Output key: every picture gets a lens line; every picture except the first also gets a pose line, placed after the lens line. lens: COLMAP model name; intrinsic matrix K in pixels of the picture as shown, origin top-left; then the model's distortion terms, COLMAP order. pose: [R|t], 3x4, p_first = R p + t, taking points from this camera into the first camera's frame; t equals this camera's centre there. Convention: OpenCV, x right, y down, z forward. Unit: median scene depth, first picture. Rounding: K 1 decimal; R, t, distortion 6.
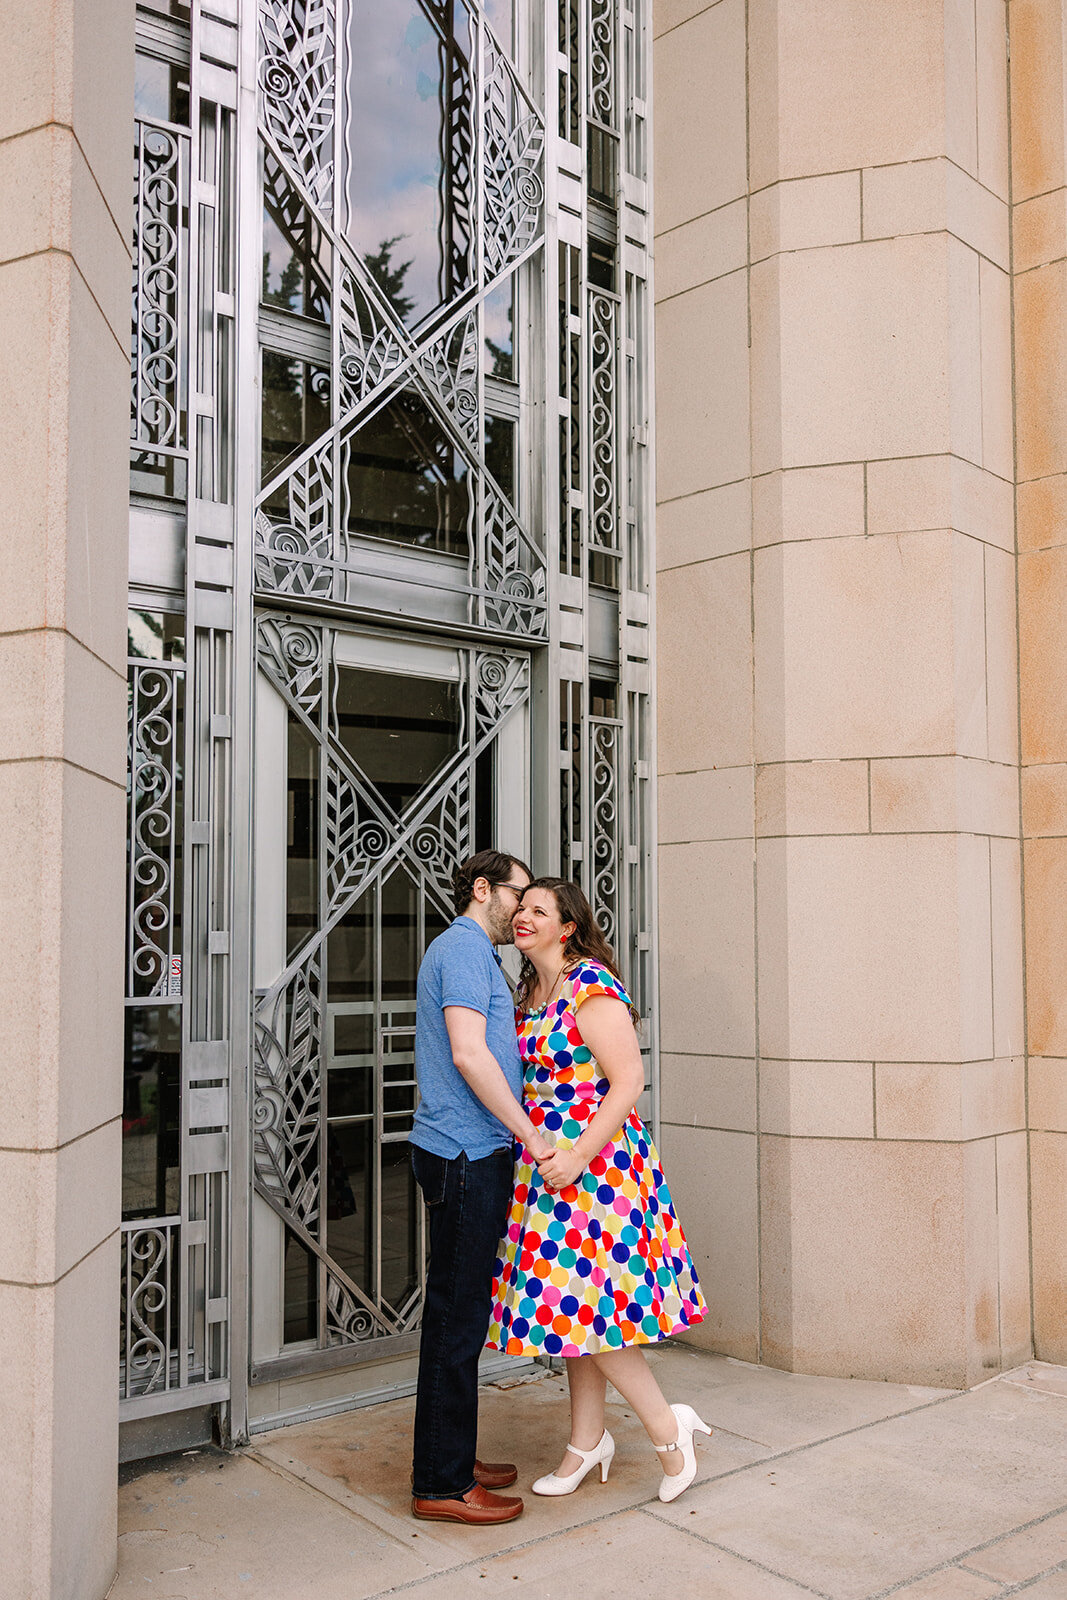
lens RADIAL K [[1539.9, 0, 593.5], [0, 1539.9, 861.5], [0, 0, 1]] dist [0.025272, 0.000000]
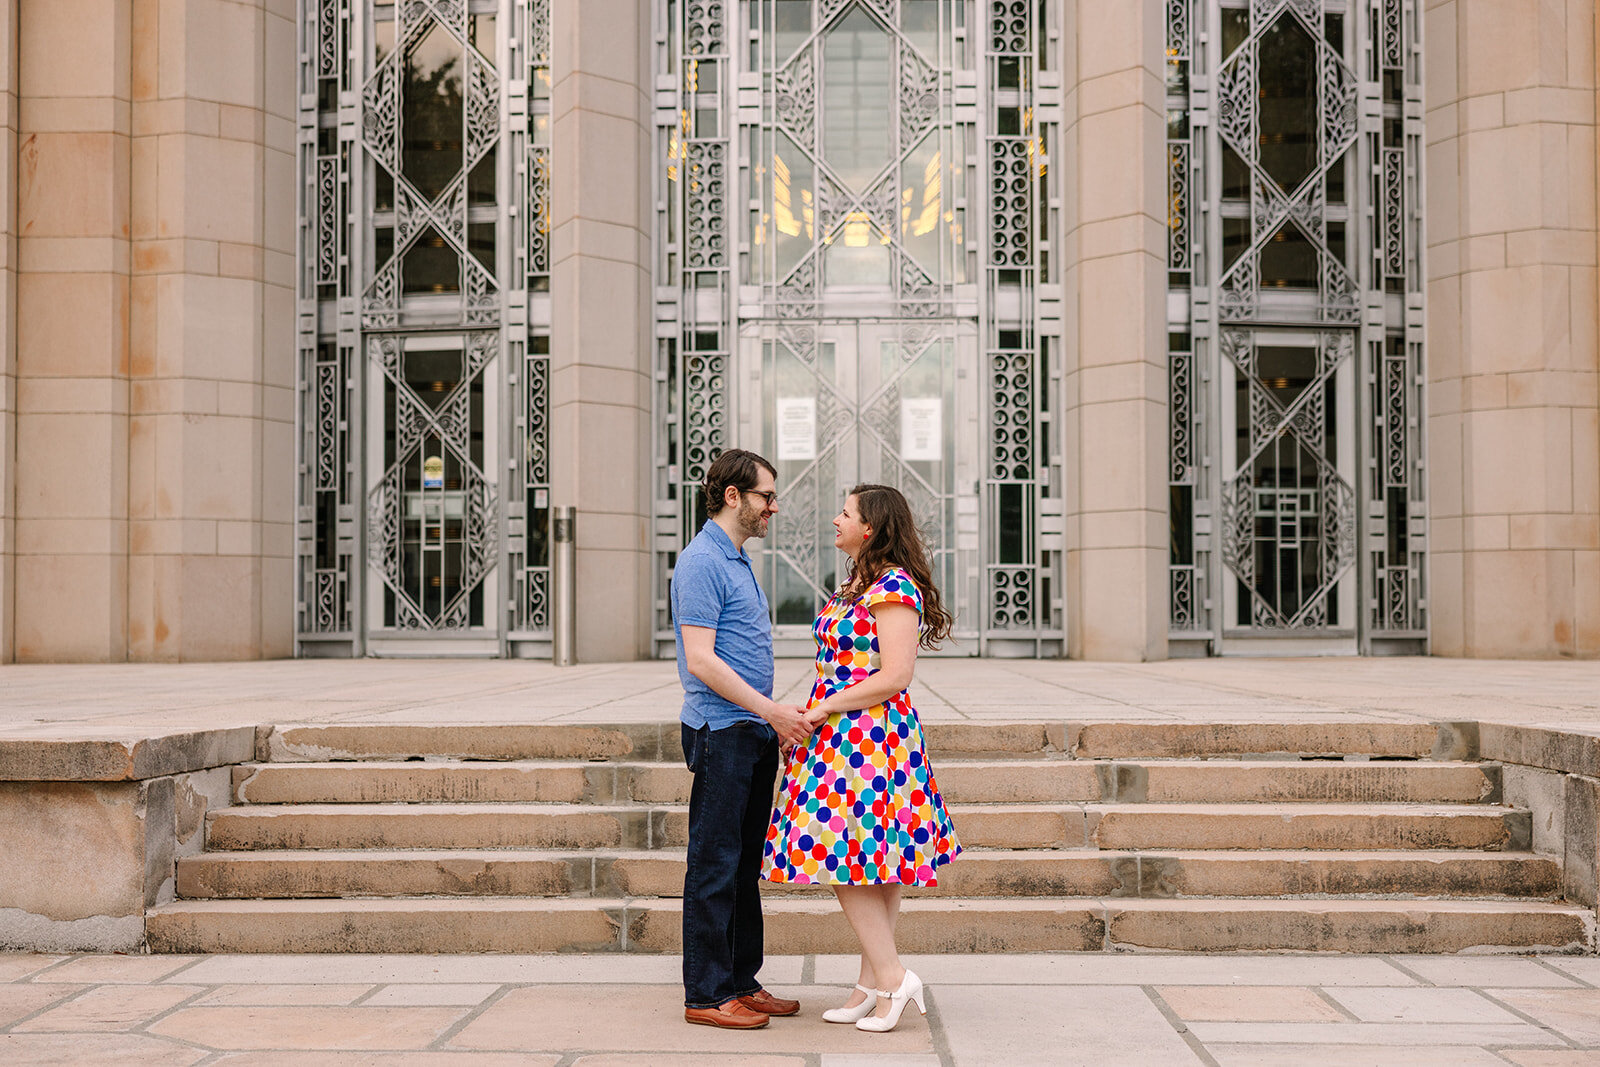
lens RADIAL K [[2540.1, 0, 788.2], [0, 2540.1, 541.1], [0, 0, 1]] dist [0.010112, 0.000000]
pose [[0.886665, -0.014355, -0.462189, 0.982397], [0.025642, 0.999506, 0.018148, 0.082161], [0.461700, -0.027943, 0.886596, -2.762177]]
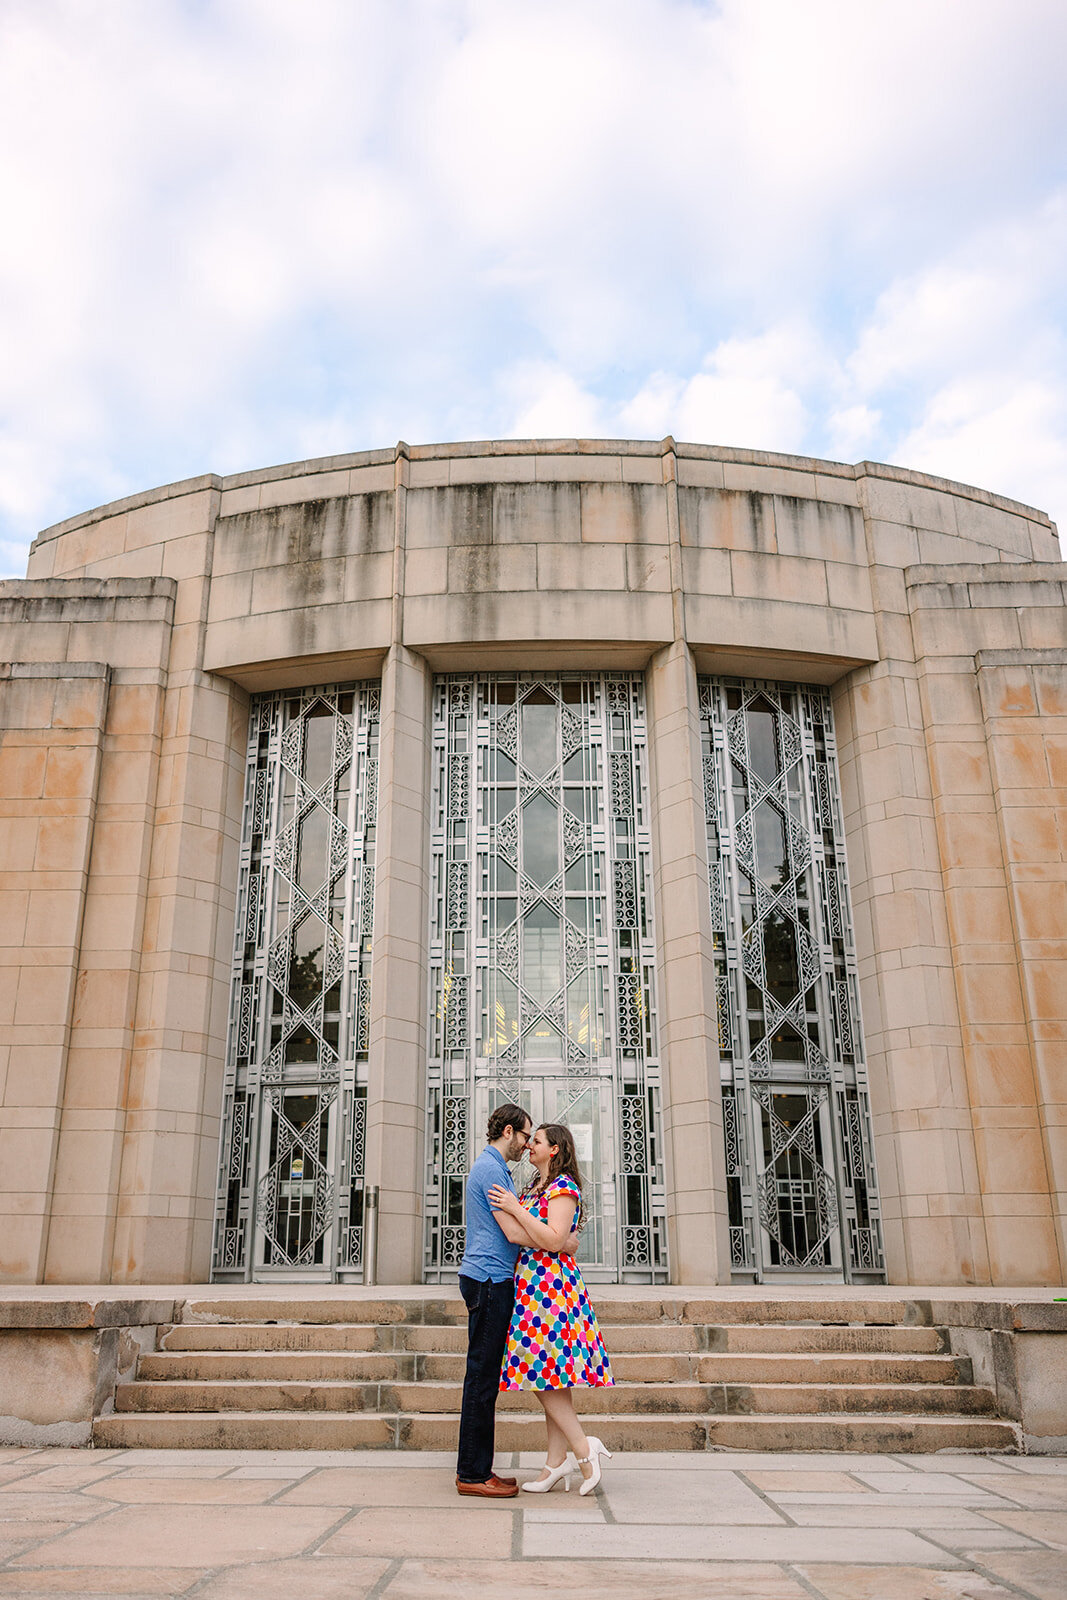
lens RADIAL K [[1381.2, 0, 485.7], [0, 1381.2, 744.0], [0, 0, 1]] dist [-0.022715, 0.032742]
pose [[0.880798, -0.169086, -0.442272, 0.936438], [0.021474, 0.947369, -0.319423, 0.145588], [0.473005, 0.271850, 0.838072, -2.673582]]
